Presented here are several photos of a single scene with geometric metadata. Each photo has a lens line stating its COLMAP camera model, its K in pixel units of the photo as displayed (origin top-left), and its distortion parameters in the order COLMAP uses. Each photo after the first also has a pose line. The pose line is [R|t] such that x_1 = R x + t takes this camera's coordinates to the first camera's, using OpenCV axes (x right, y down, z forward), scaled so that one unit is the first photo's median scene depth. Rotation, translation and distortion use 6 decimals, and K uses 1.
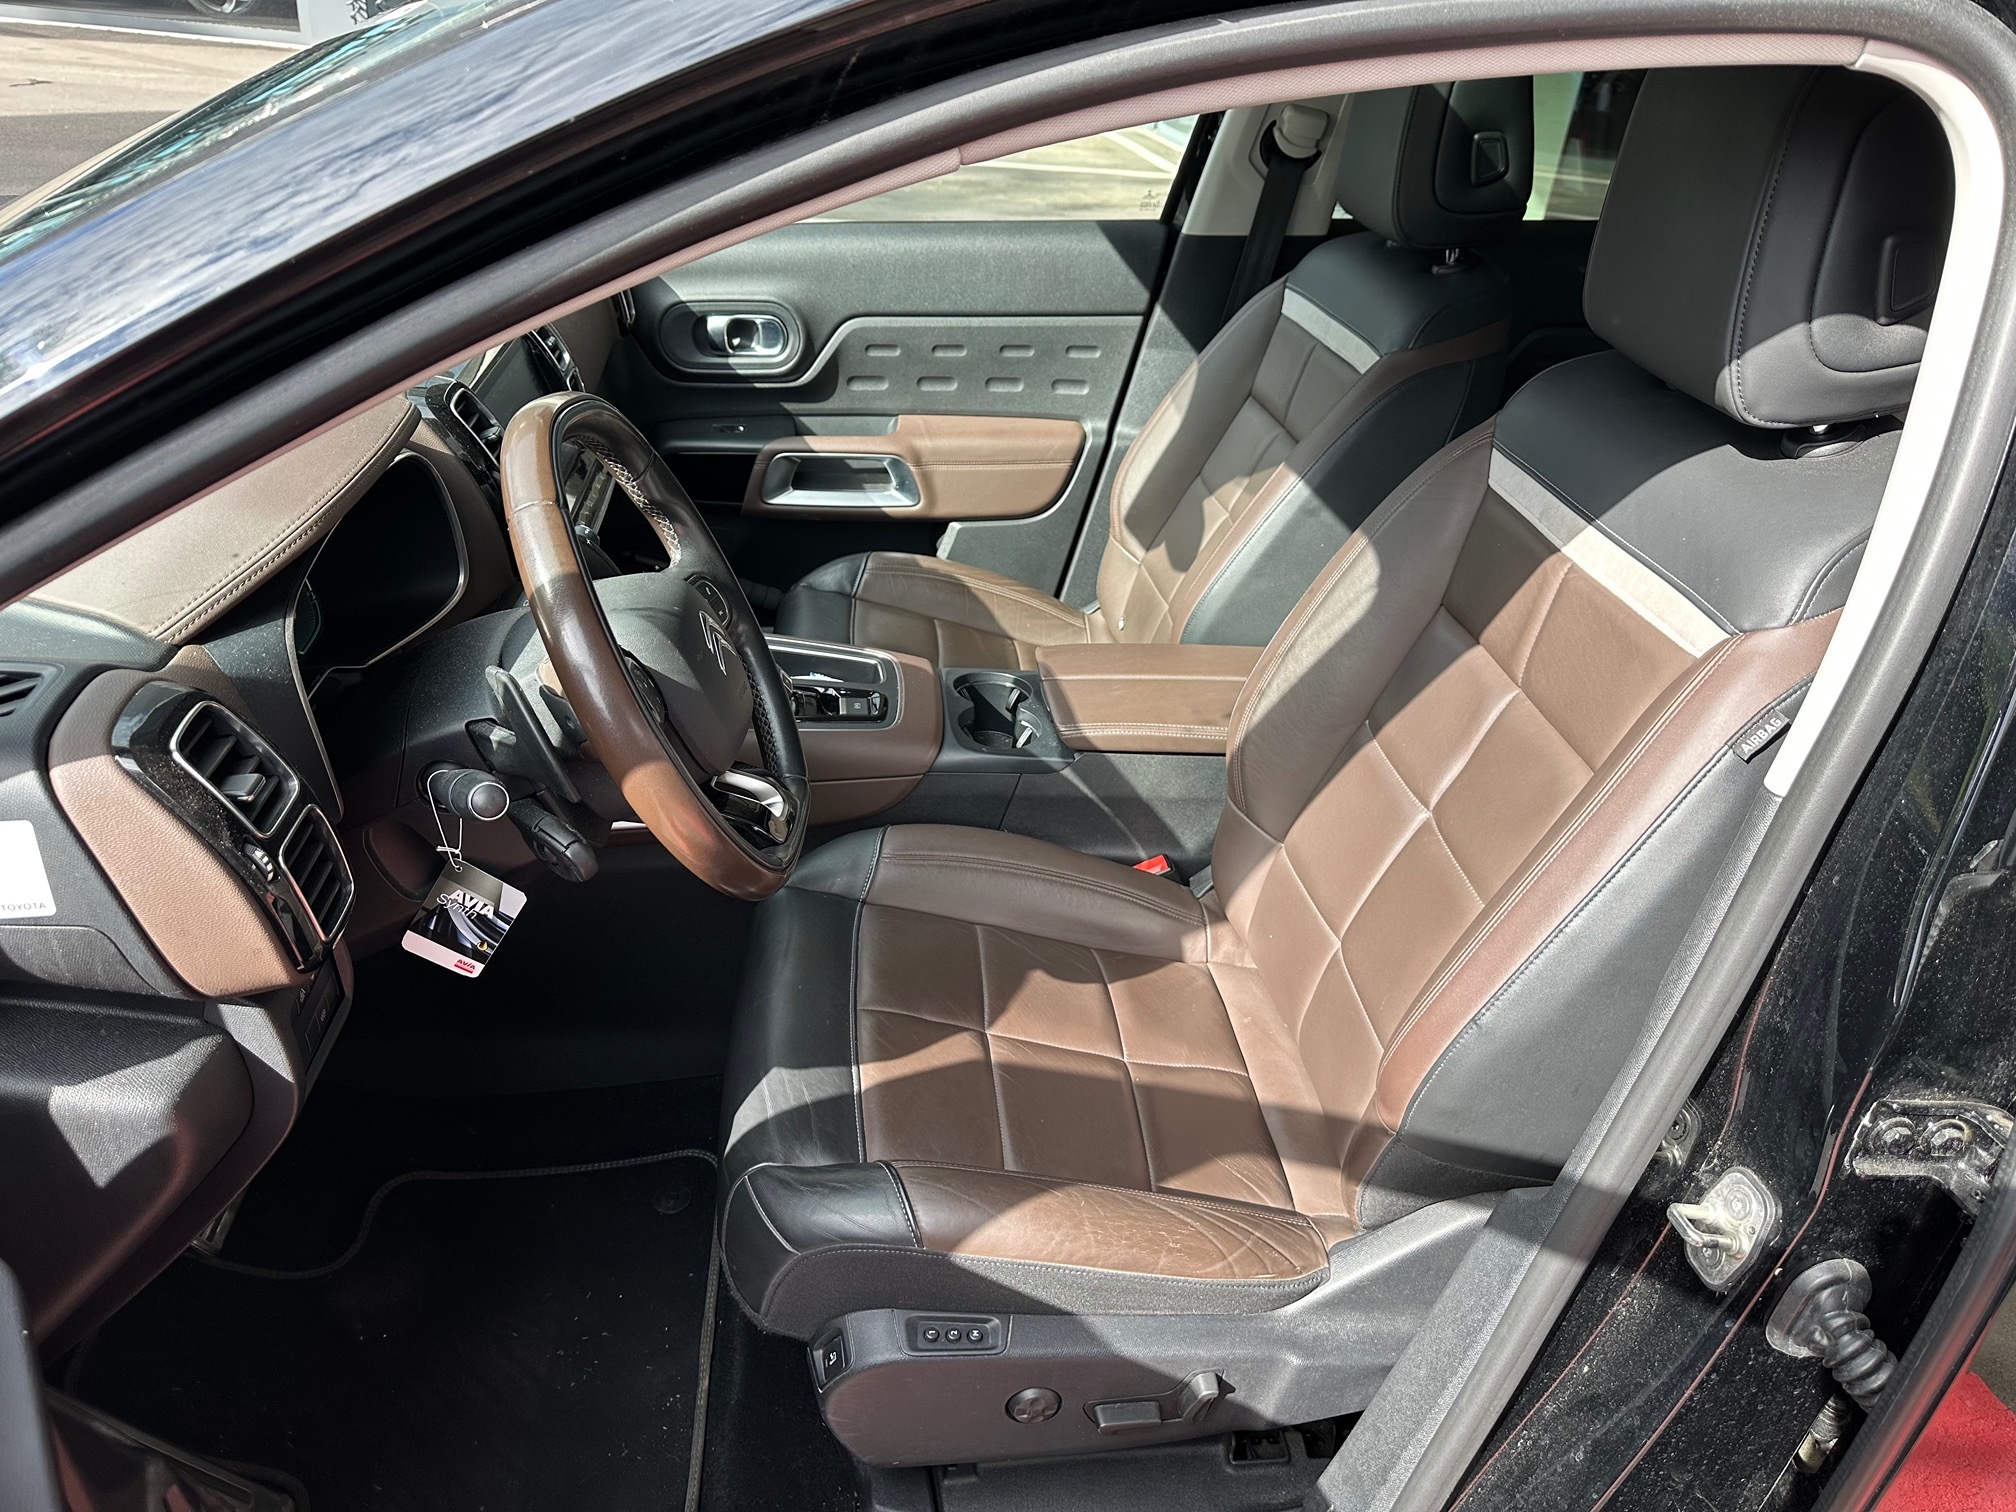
lens RADIAL K [[1565.6, 0, 972.9], [0, 1565.6, 884.3], [0, 0, 1]] dist [0.059379, -0.167524]
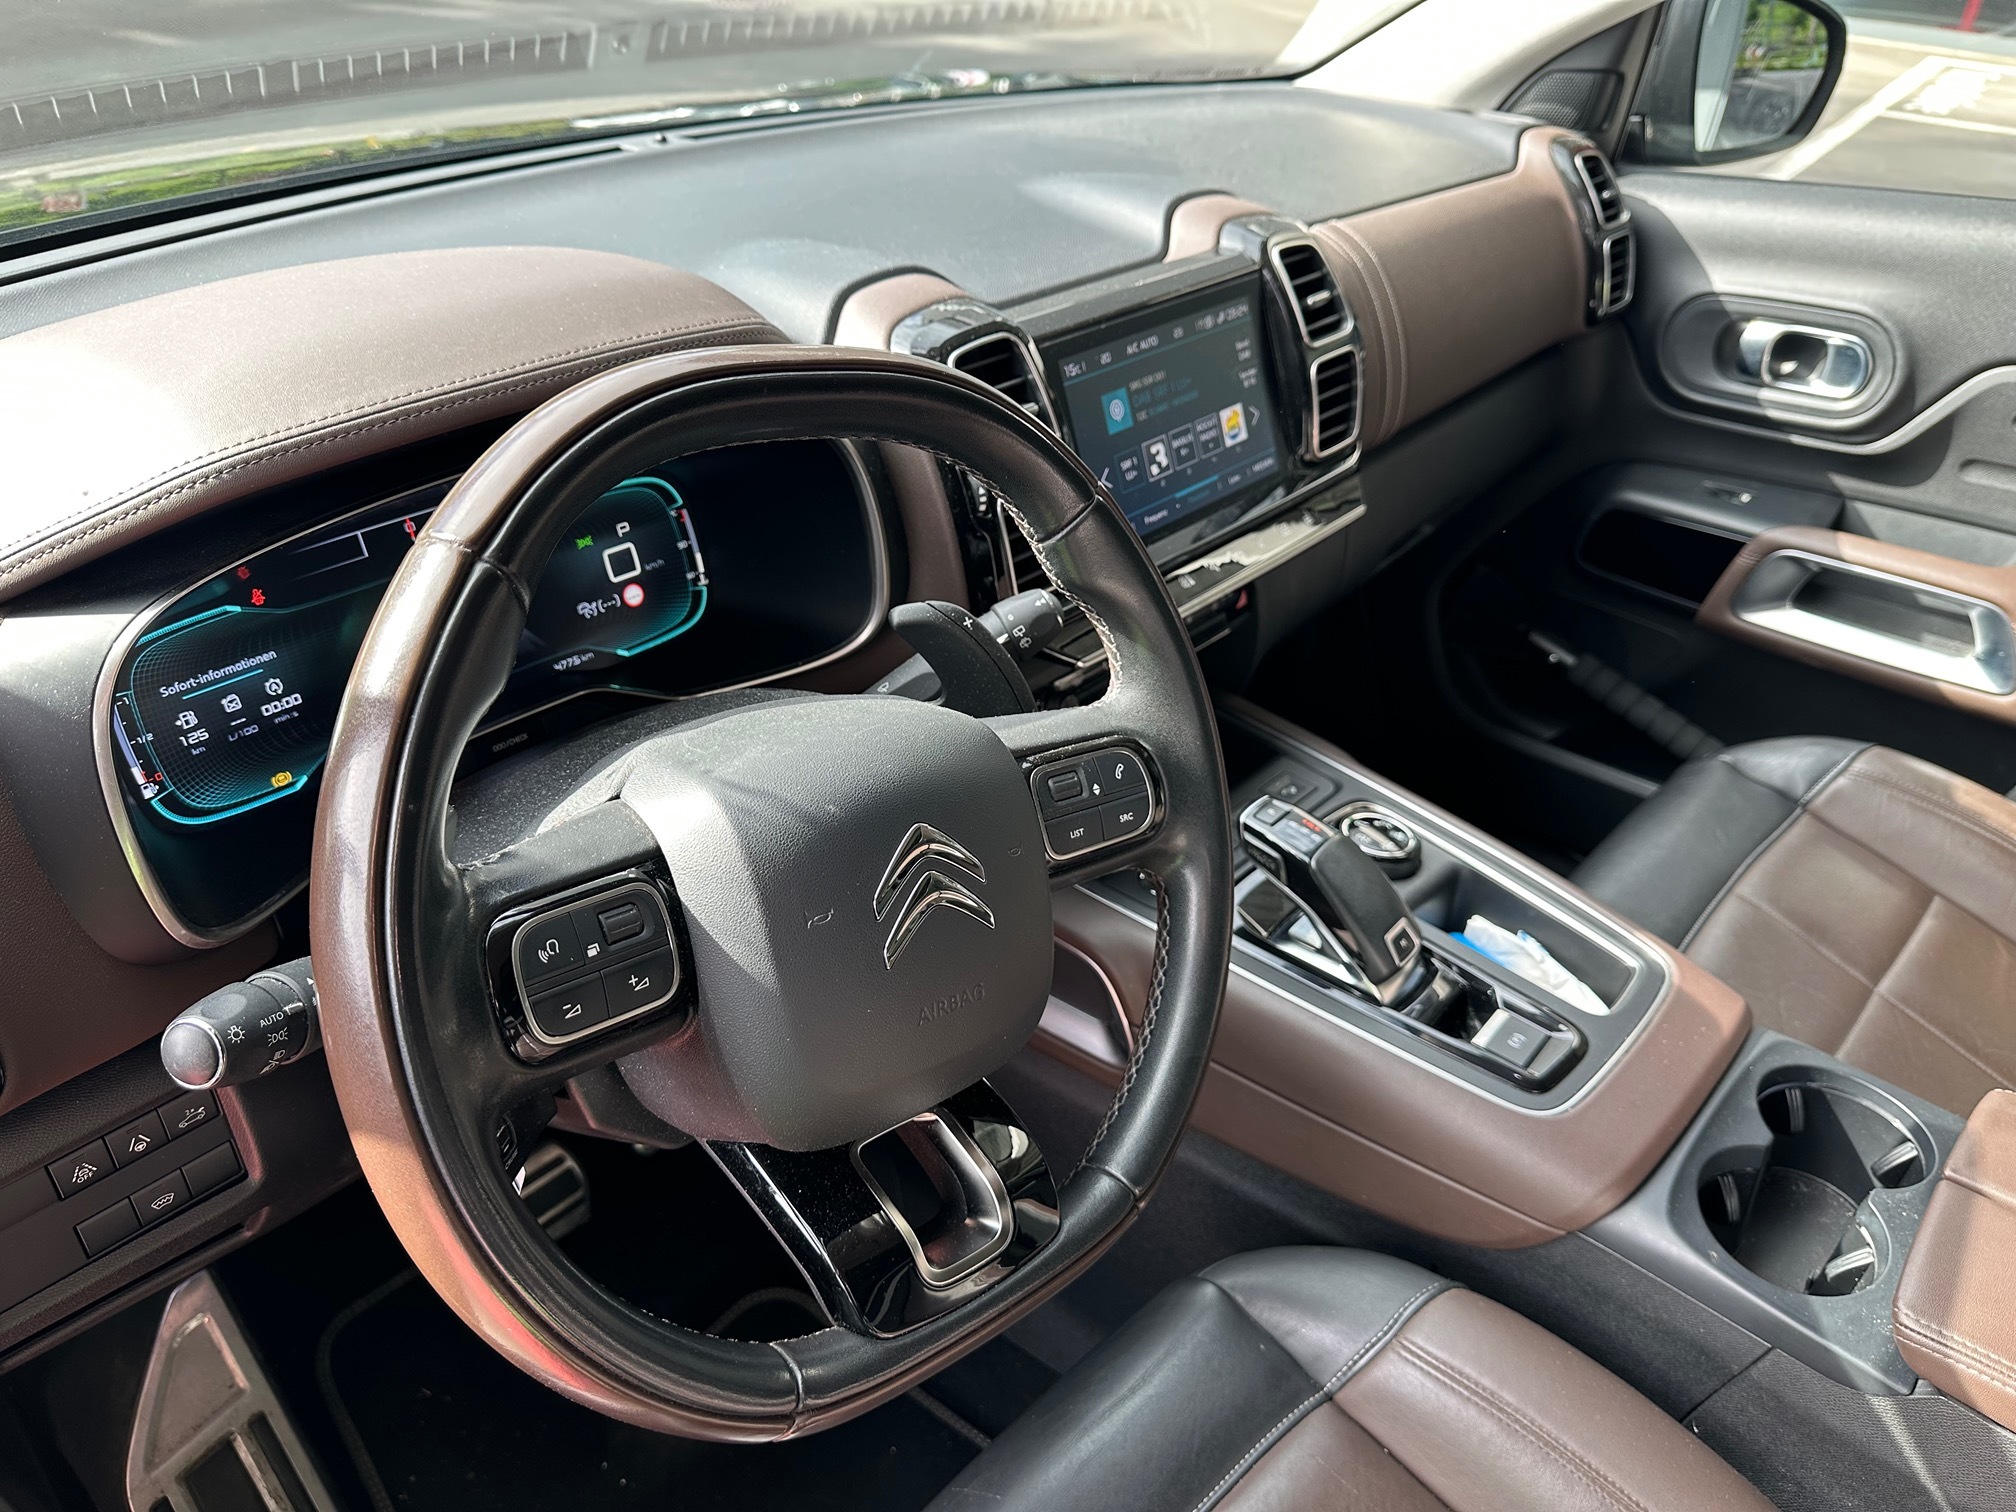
lens RADIAL K [[1461.7, 0, 1008.0], [0, 1461.7, 756.0], [0, 0, 1]] dist [-0.000882, 0.000724]
pose [[0.675575, 0.349909, -0.648970, 0.072955], [-0.376754, 0.920447, 0.104084, -0.143327], [0.633763, 0.174186, 0.753661, 0.384246]]
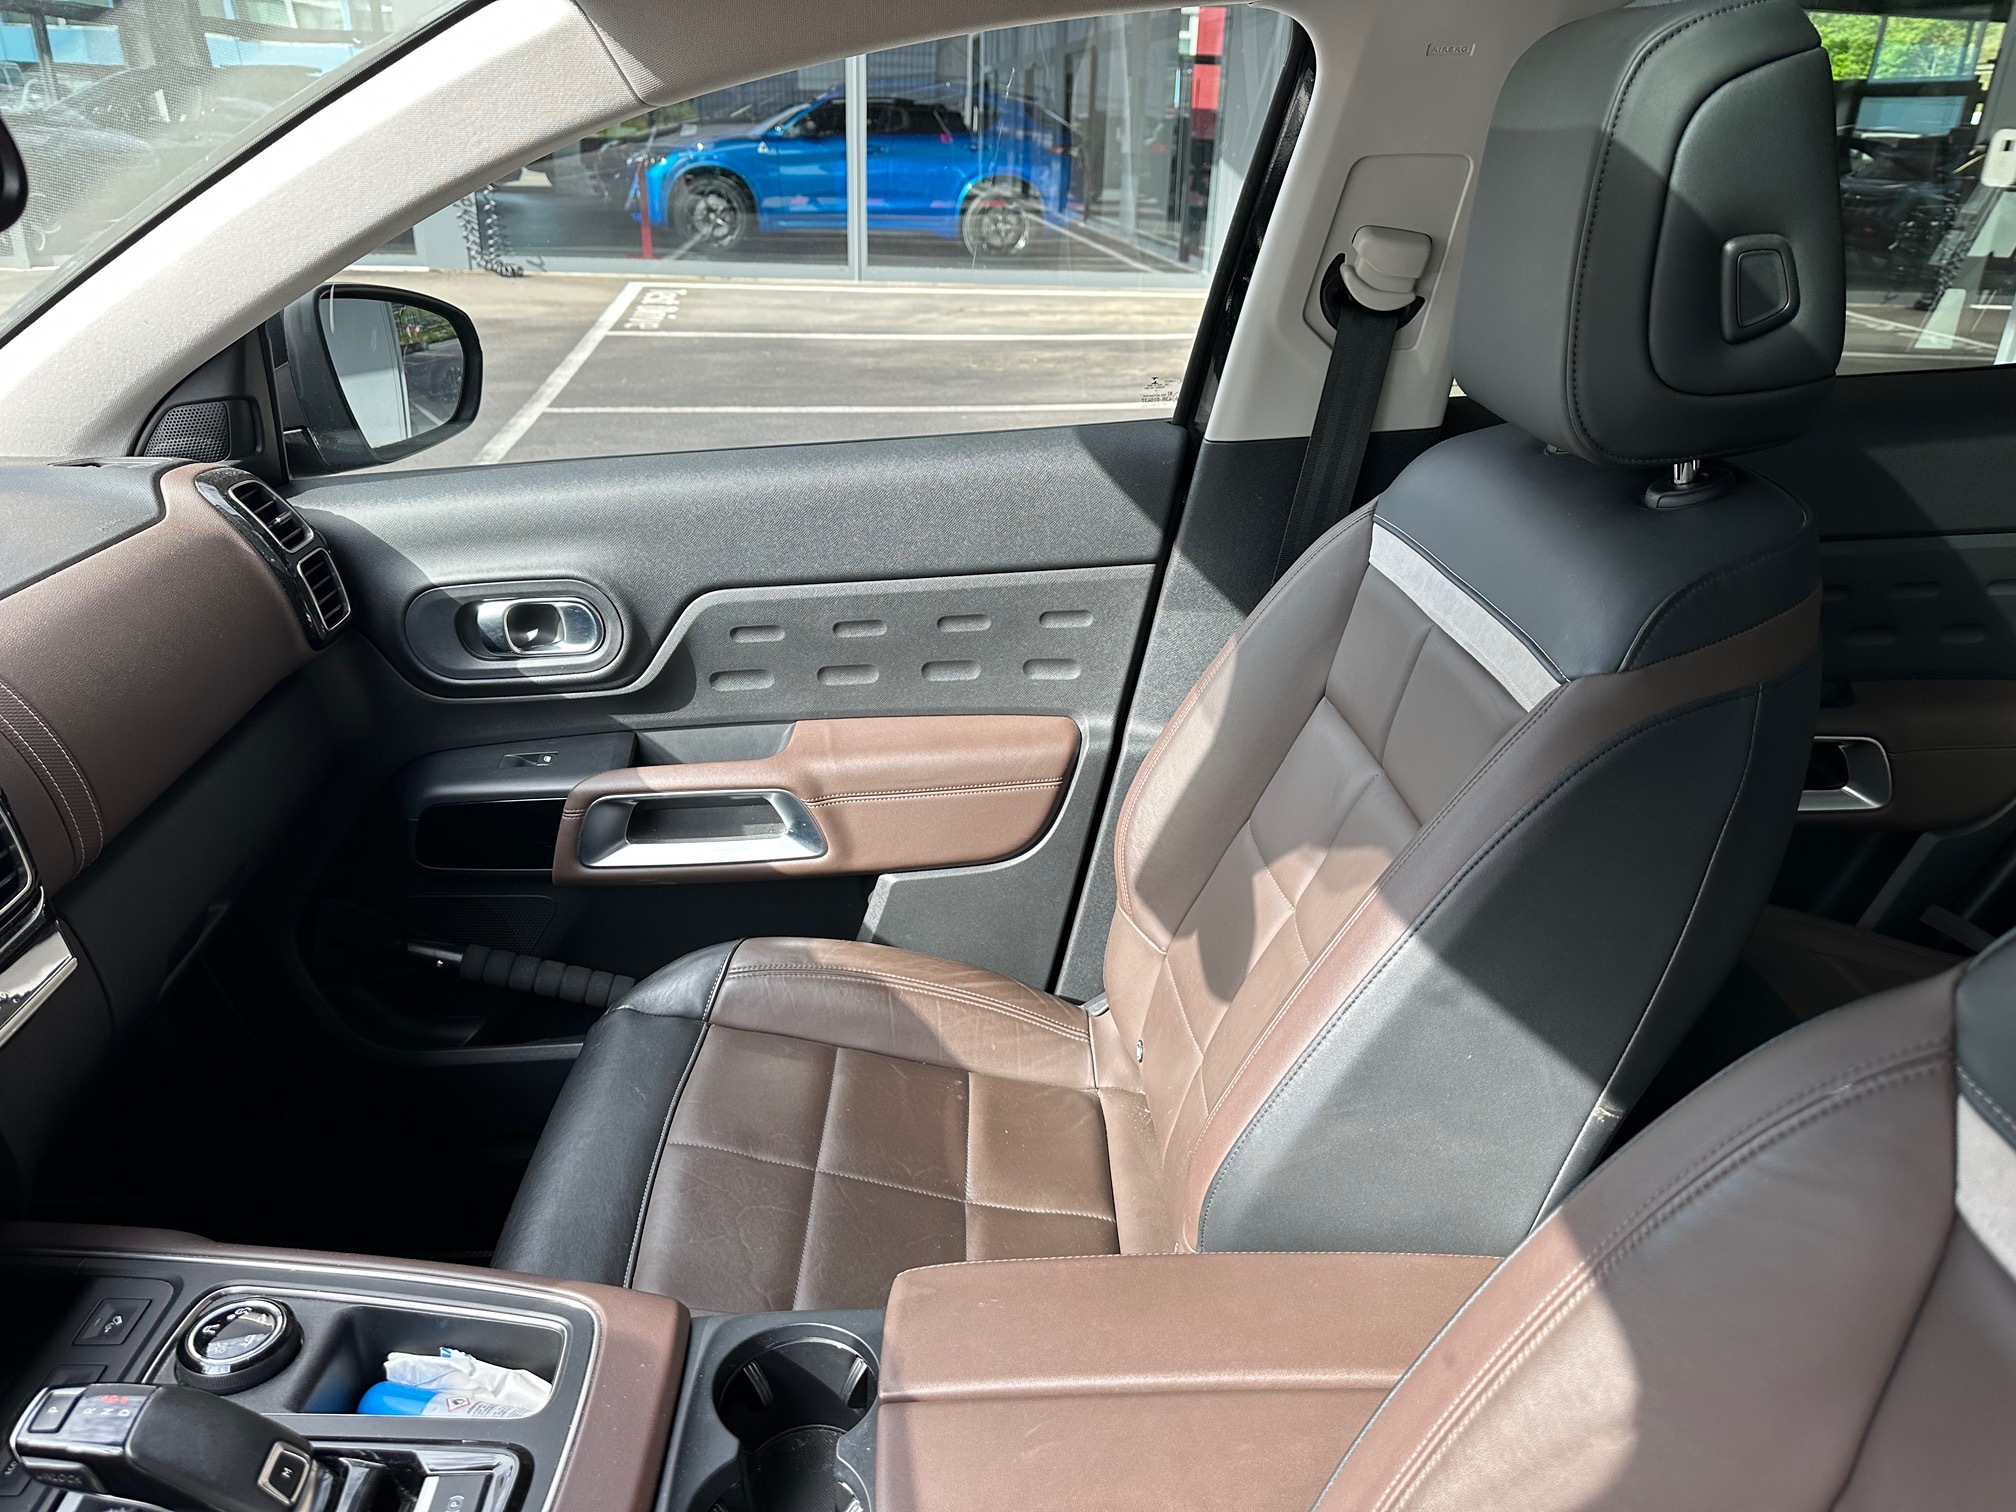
lens RADIAL K [[1414.9, 0, 1009.4], [0, 1414.9, 778.0], [0, 0, 1]] dist [0.042084, -0.060538]
pose [[0.994742, -0.036002, -0.095881, 0.102274], [0.023344, 0.991238, -0.130008, -0.201853], [0.099721, 0.127086, 0.986866, 0.437535]]
